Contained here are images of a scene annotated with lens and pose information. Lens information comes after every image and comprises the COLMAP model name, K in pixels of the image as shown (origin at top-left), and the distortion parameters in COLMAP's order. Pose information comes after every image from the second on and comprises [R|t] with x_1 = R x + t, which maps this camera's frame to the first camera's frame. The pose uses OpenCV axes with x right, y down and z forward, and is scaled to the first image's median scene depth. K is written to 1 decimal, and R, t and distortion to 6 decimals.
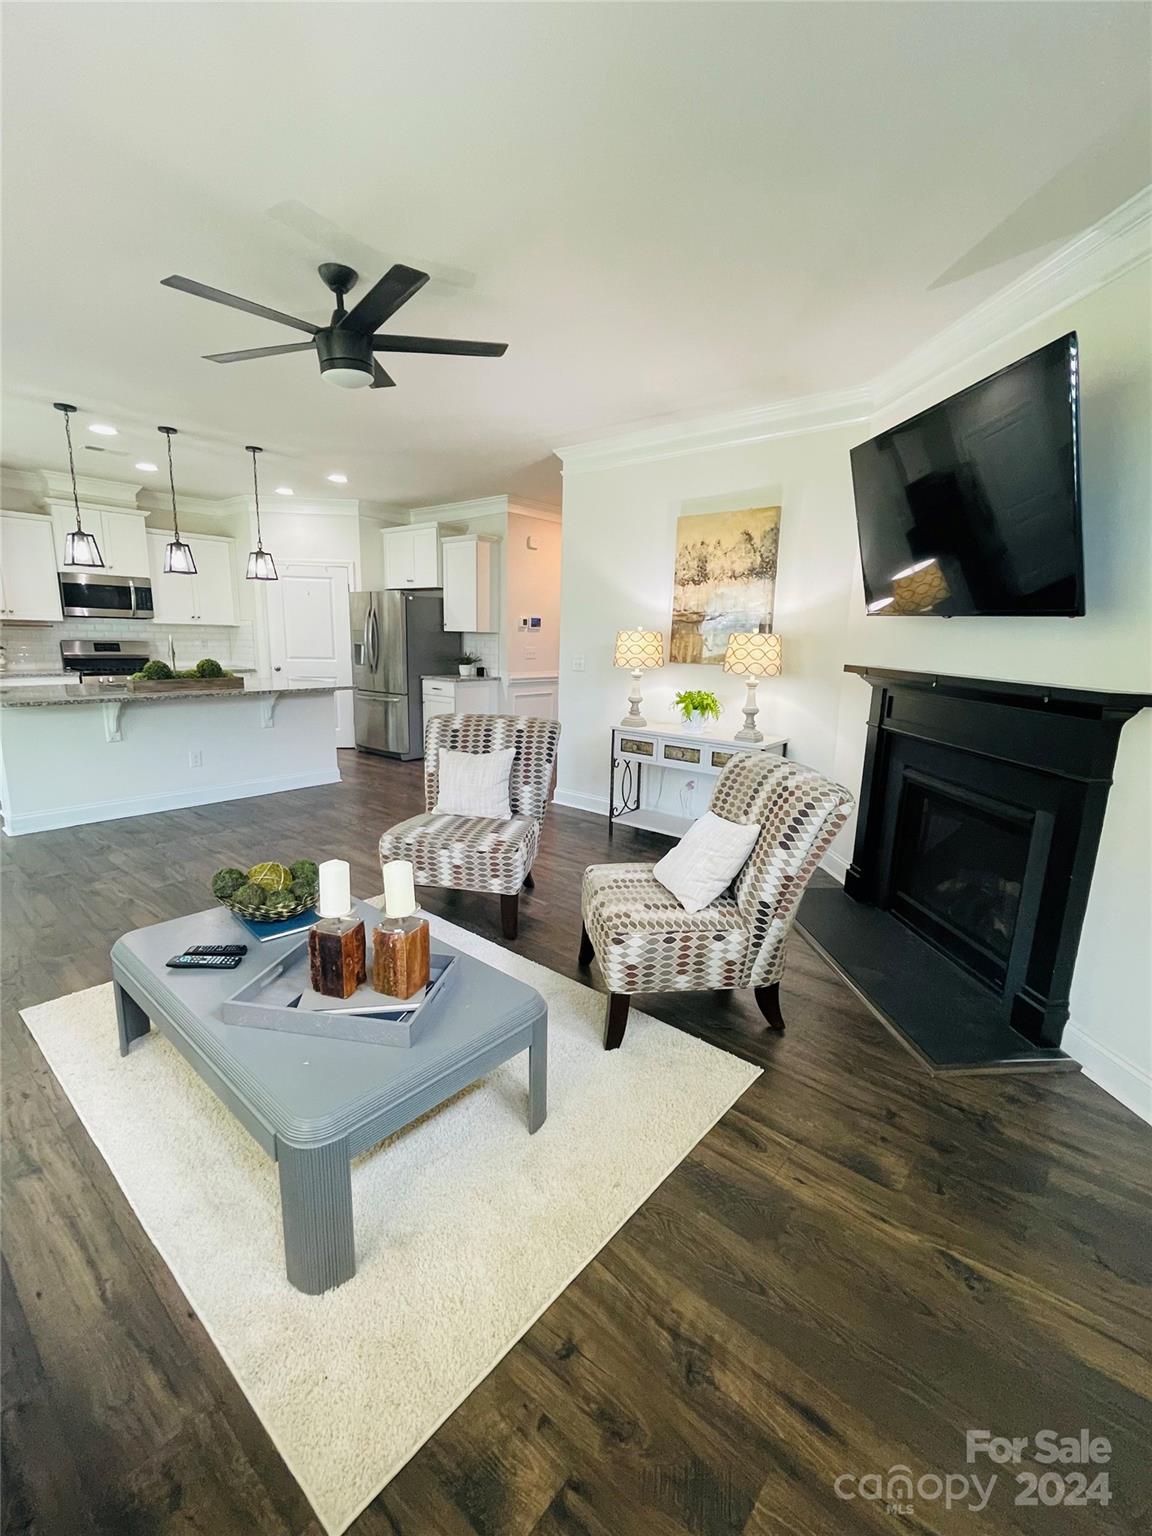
lens RADIAL K [[657.4, 0, 579.4], [0, 657.4, 776.5], [0, 0, 1]] dist [-0.003615, -0.000268]
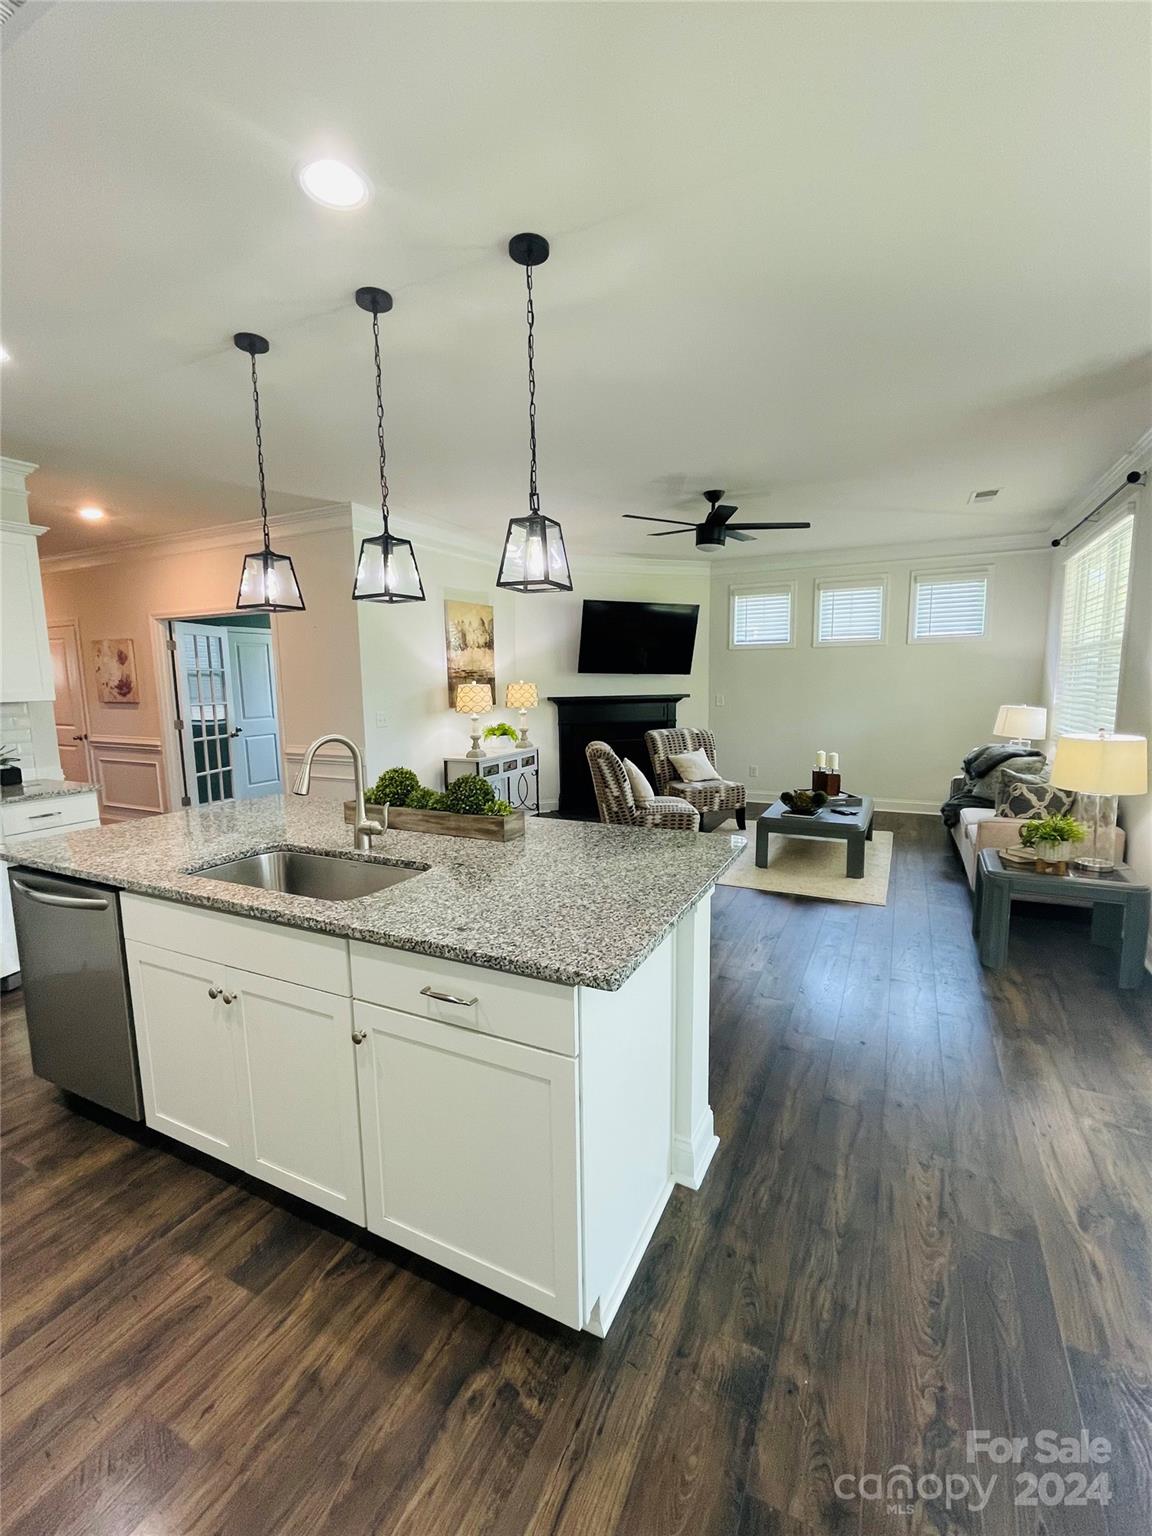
lens RADIAL K [[657.4, 0, 572.9], [0, 657.4, 767.6], [0, 0, 1]] dist [-0.003615, -0.000268]
pose [[-0.225036, -0.157012, 0.961616, -1.273340], [0.211334, 0.955571, 0.205481, -0.298664], [-0.951156, 0.249463, -0.181856, 1.117626]]
